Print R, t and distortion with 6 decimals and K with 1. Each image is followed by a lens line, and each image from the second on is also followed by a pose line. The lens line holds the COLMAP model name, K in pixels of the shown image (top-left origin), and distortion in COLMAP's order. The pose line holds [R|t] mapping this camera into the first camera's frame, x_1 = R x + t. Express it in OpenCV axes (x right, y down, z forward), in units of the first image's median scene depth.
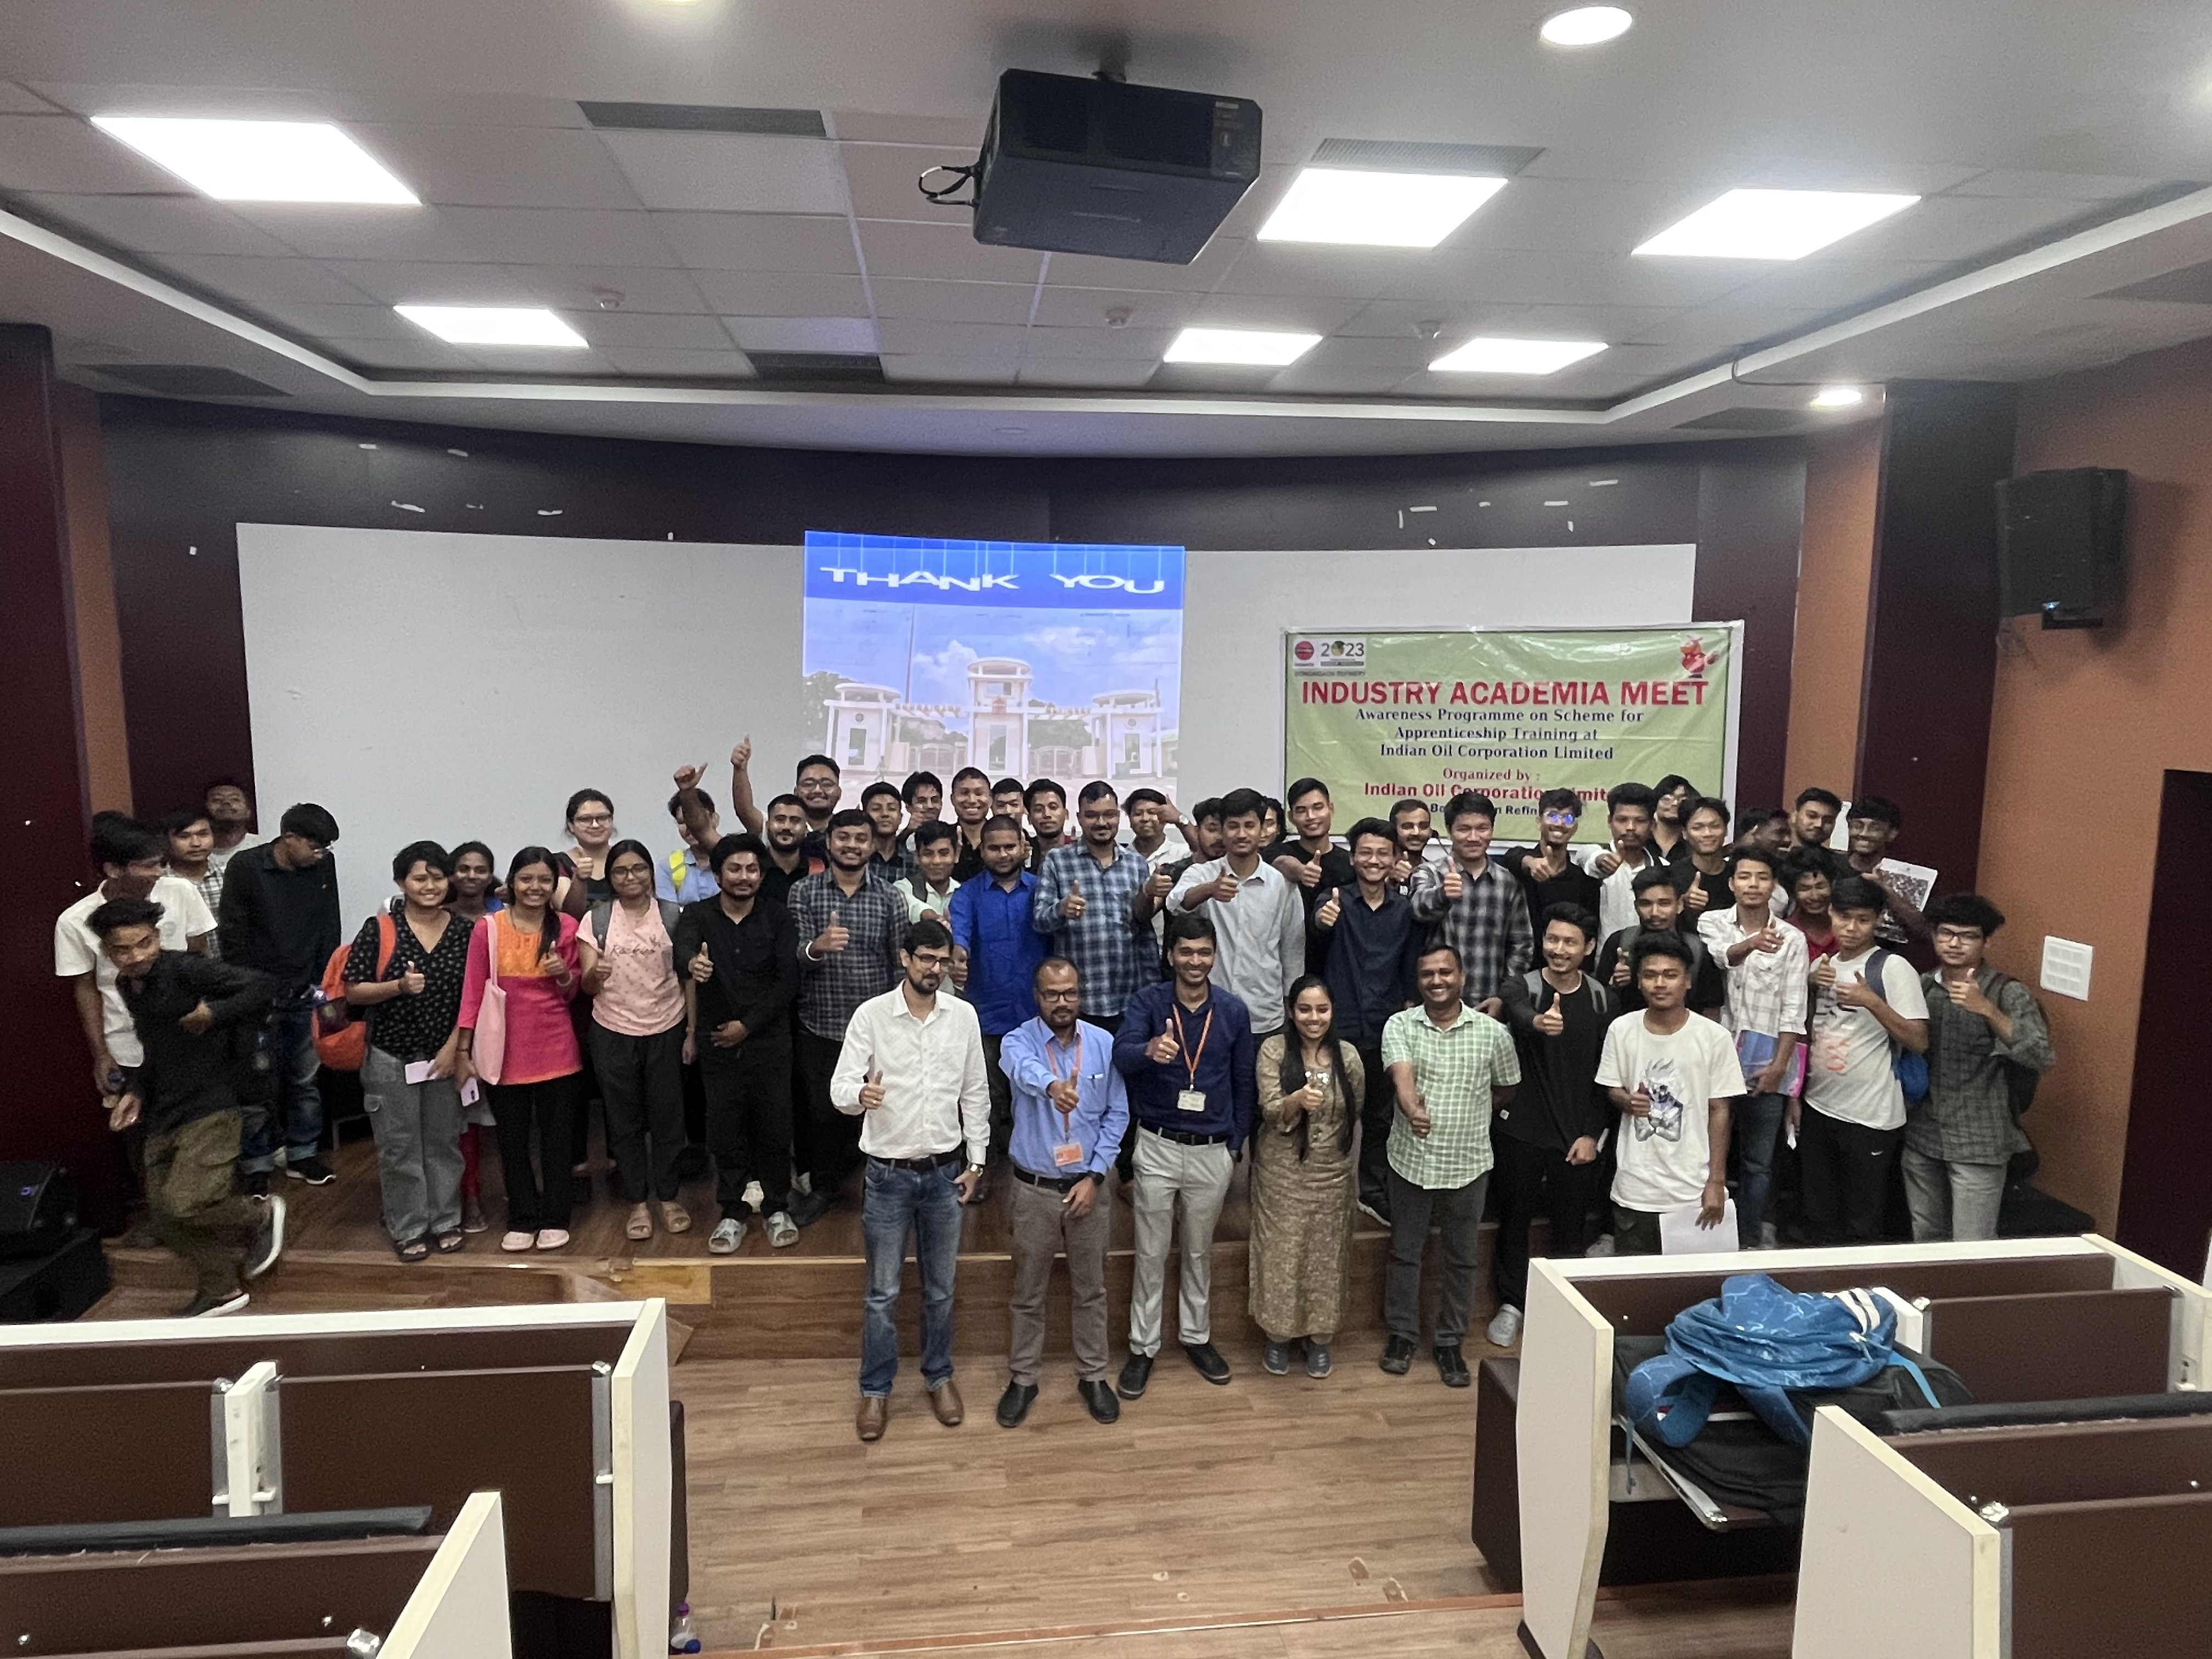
lens RADIAL K [[1357.5, 0, 1100.3], [0, 1357.5, 827.9], [0, 0, 1]] dist [-0.002992, 0.003213]
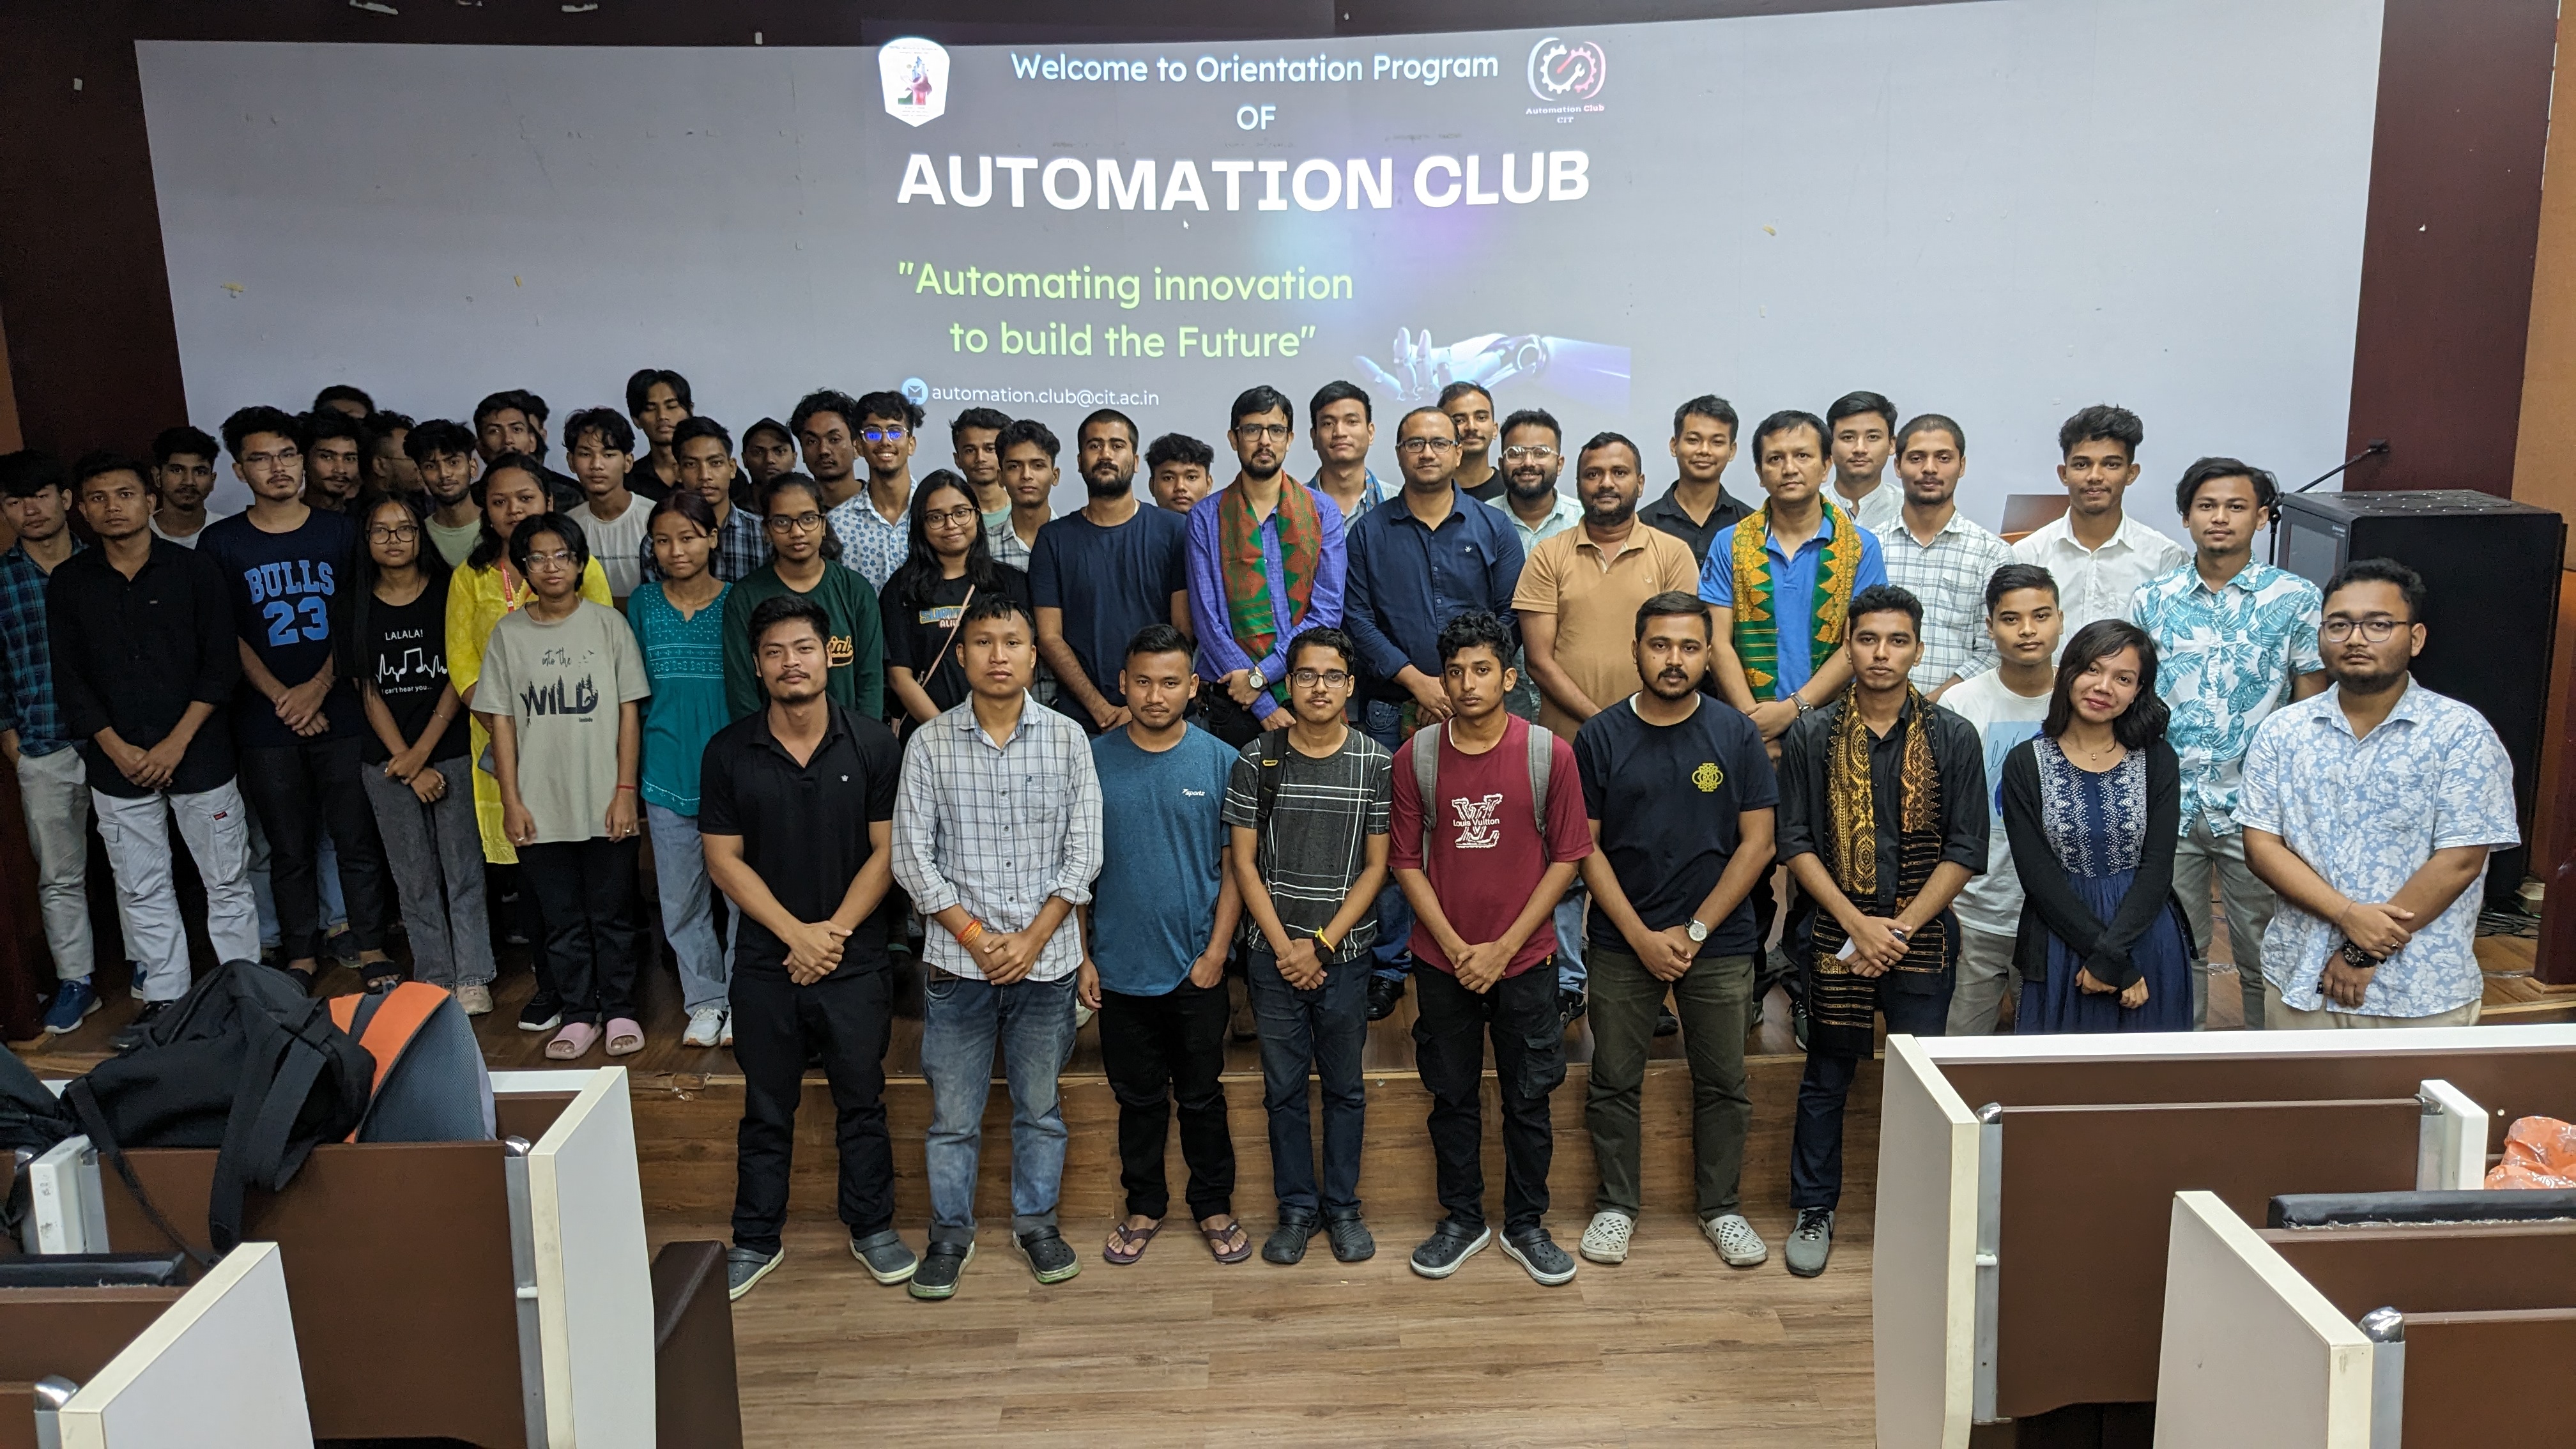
lens RADIAL K [[2072.0, 0, 1279.4], [0, 2072.0, 729.1], [0, 0, 1]] dist [0.007410, 0.005582]
pose [[0.992382, -0.006746, -0.123014, 0.094379], [0.019146, 0.994814, 0.099895, 0.040031], [0.121702, -0.101489, 0.987364, -0.012516]]
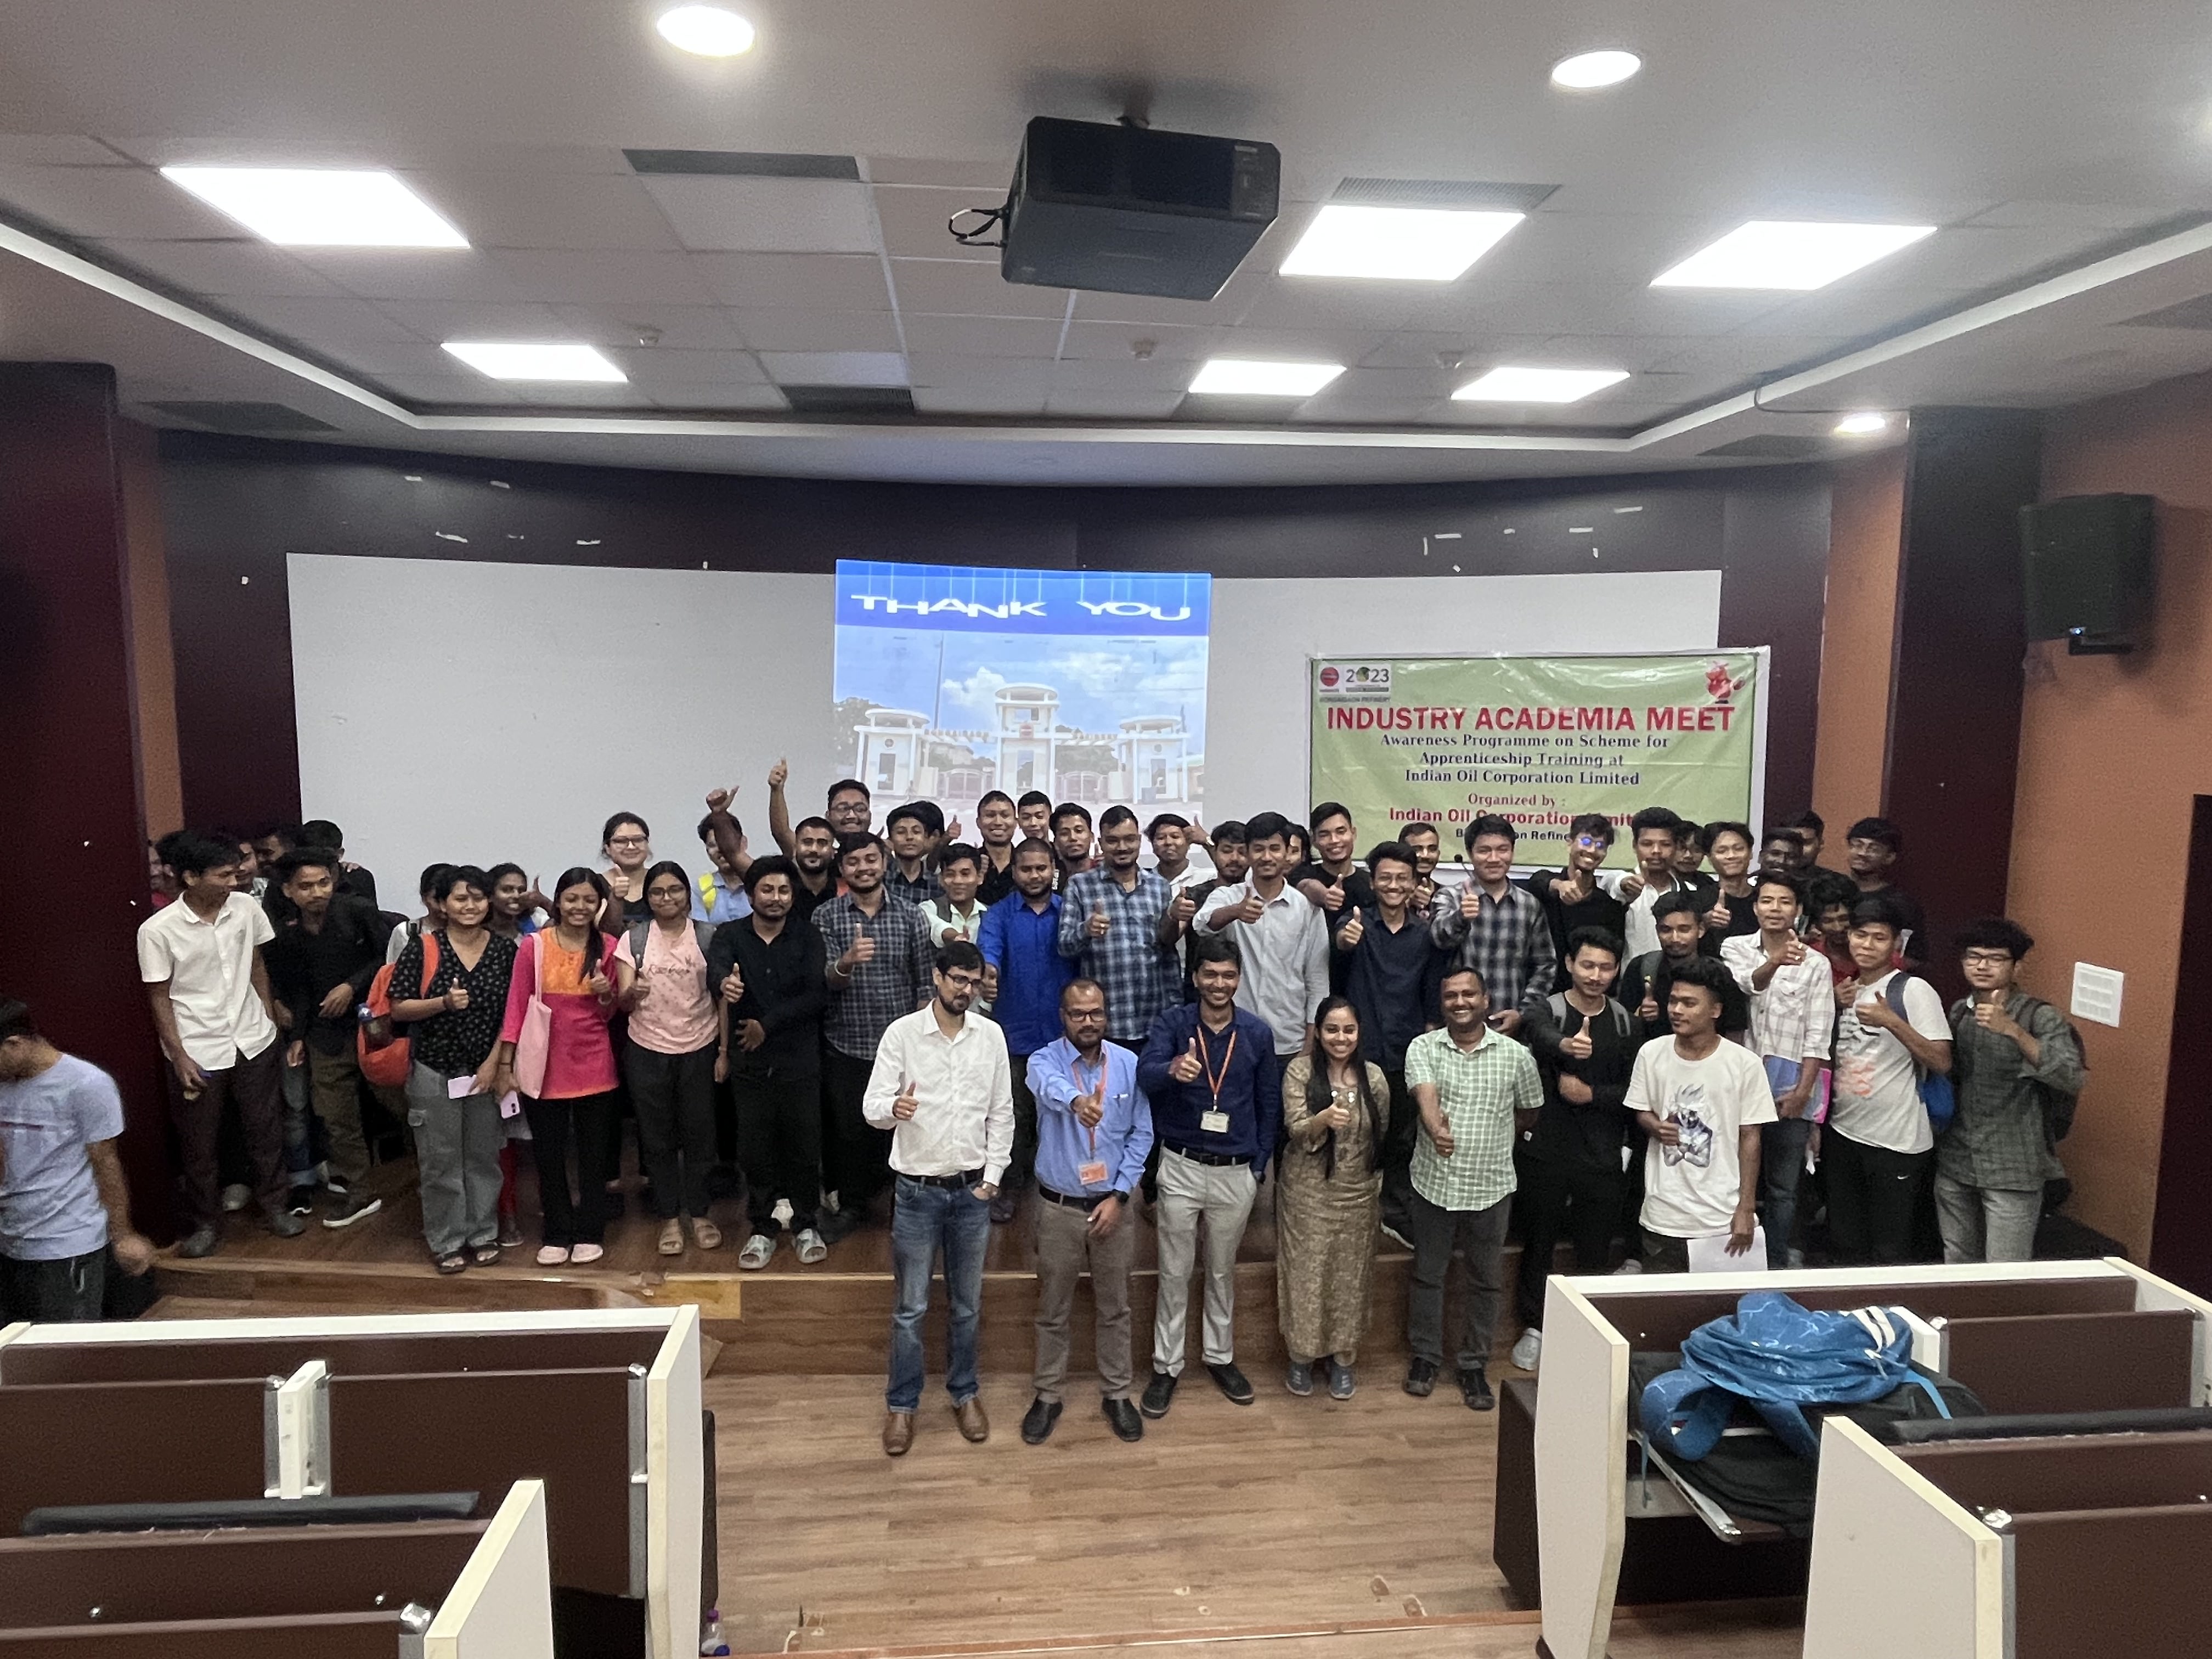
lens RADIAL K [[1357.5, 0, 1095.9], [0, 1357.5, 834.6], [0, 0, 1]] dist [-0.002992, 0.003213]
pose [[0.999714, 0.001985, -0.023833, 0.002370], [-0.002333, 0.999891, -0.014587, 0.002912], [0.023802, 0.014638, 0.999610, -0.015152]]
